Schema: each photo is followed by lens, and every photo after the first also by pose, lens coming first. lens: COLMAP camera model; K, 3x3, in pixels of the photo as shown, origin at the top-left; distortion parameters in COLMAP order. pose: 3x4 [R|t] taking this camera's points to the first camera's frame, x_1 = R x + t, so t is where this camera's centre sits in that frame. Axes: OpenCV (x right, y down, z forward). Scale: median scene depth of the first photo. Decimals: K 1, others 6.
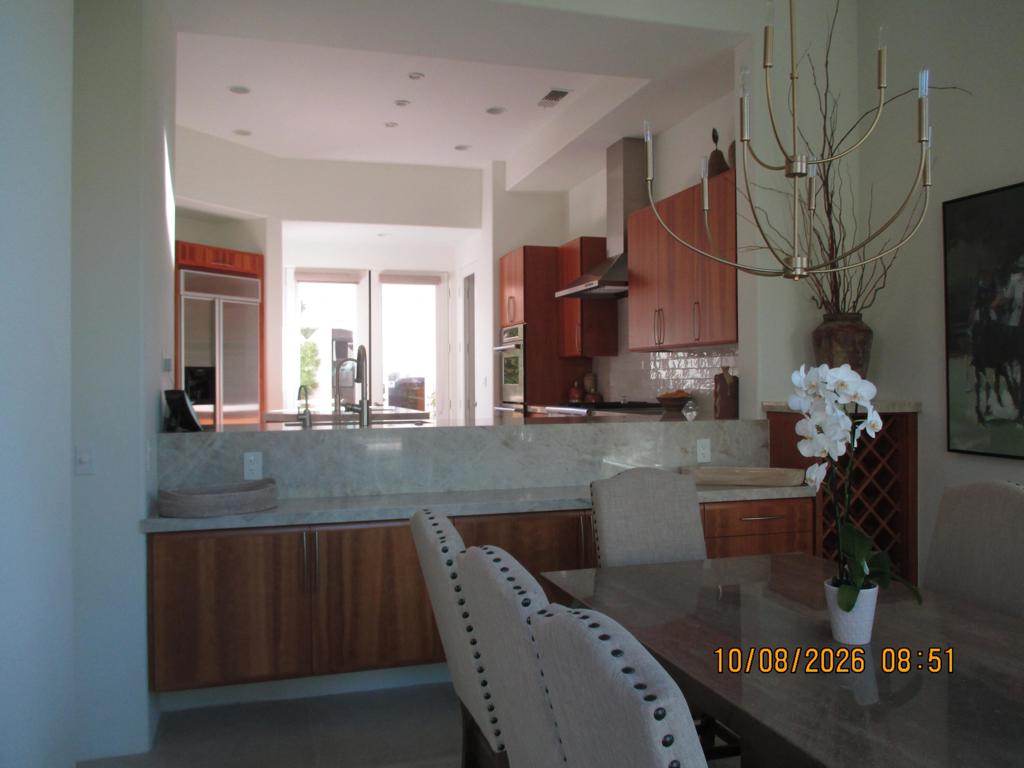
lens RADIAL K [[906.3, 0, 513.5], [0, 906.3, 386.9], [0, 0, 1]] dist [-0.029826, 0.008567]
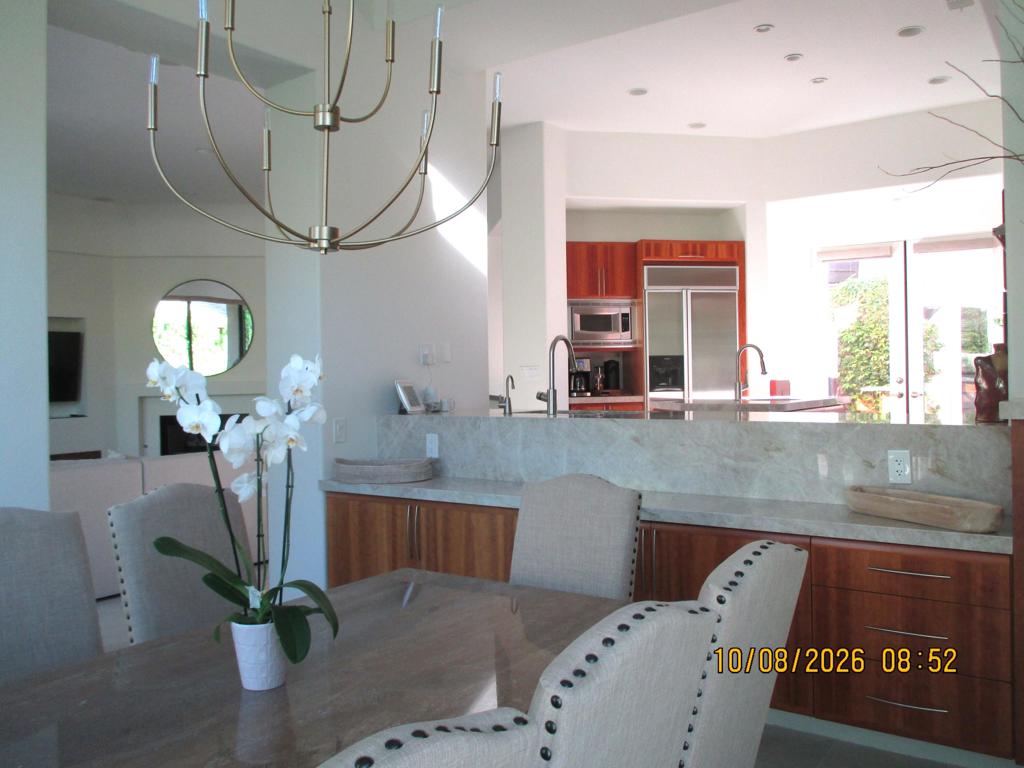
lens RADIAL K [[891.7, 0, 510.5], [0, 891.7, 378.3], [0, 0, 1]] dist [-0.013081, 0.019546]
pose [[0.596620, 0.001174, -0.802523, 0.607538], [0.004667, 0.999977, 0.004933, -0.003017], [0.802510, -0.006689, 0.596601, 0.360897]]
